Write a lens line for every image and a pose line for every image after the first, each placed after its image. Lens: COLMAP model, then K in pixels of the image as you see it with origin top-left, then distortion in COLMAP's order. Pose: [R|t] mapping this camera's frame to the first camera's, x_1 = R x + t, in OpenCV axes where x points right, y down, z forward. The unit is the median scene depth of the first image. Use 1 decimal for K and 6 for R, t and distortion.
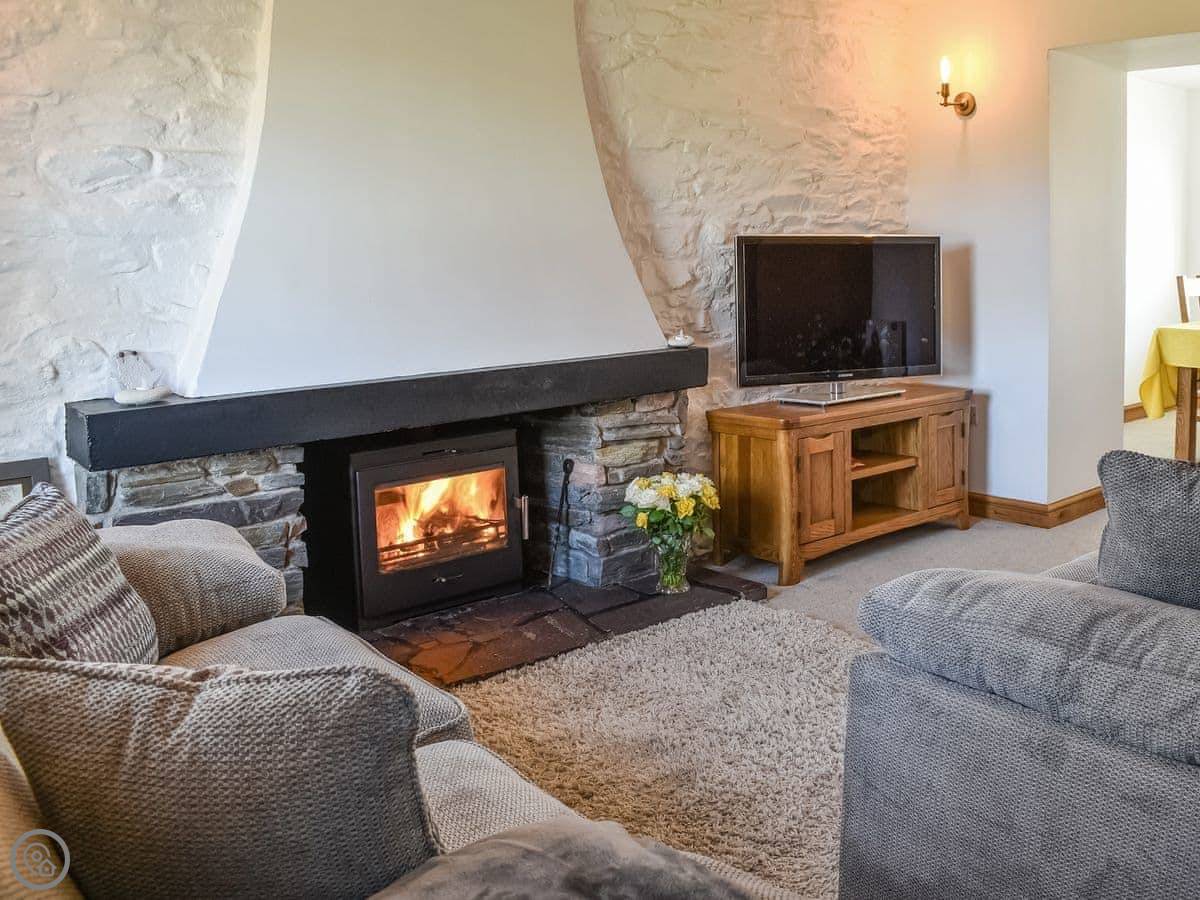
lens RADIAL K [[1408.6, 0, 619.9], [0, 1408.6, 412.0], [0, 0, 1]] dist [-0.078178, -0.011410]
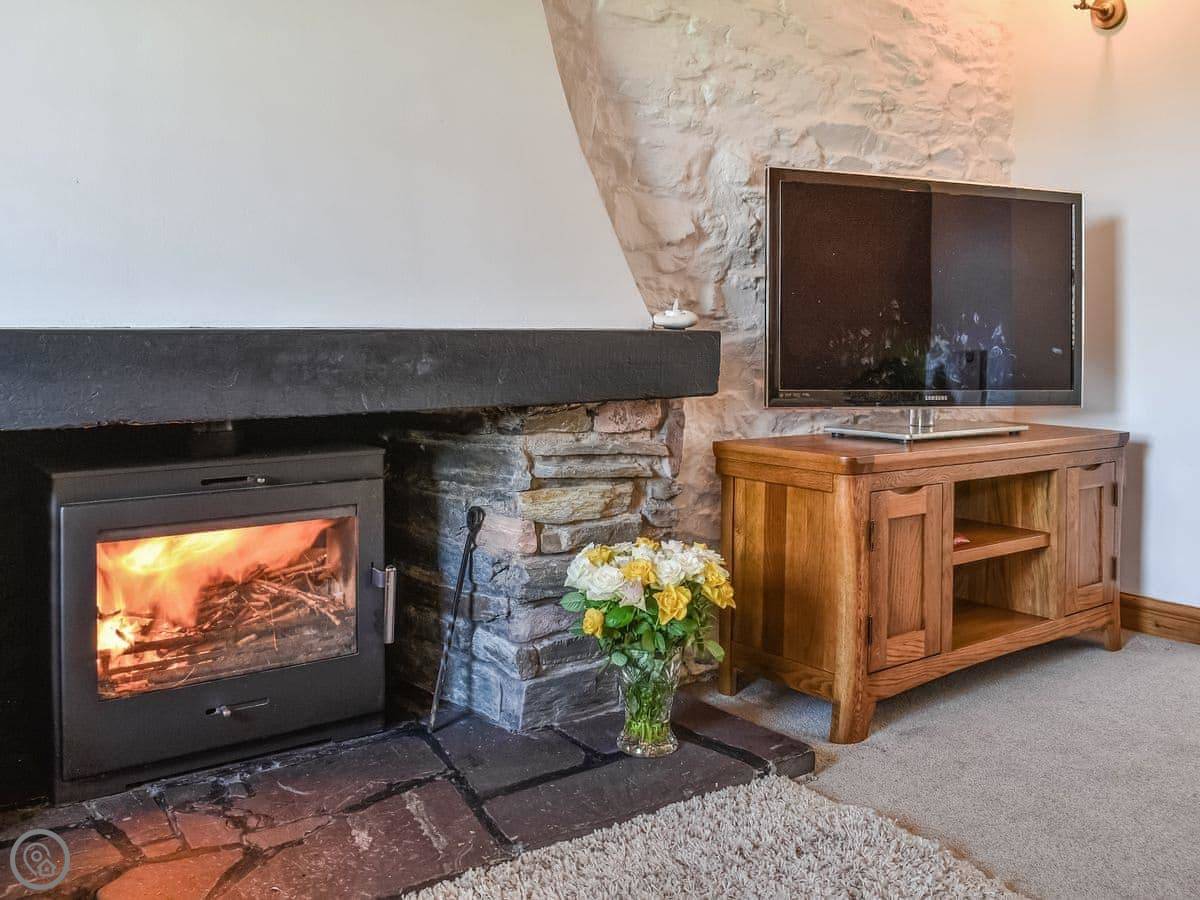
lens RADIAL K [[1161.7, 0, 492.9], [0, 1161.7, 350.3], [0, 0, 1]] dist [-0.043185, 0.008547]
pose [[0.991657, 0.031845, -0.124907, 0.027850], [-0.045765, 0.992855, -0.110206, 0.020731], [0.120505, 0.115003, 0.986029, 0.489616]]
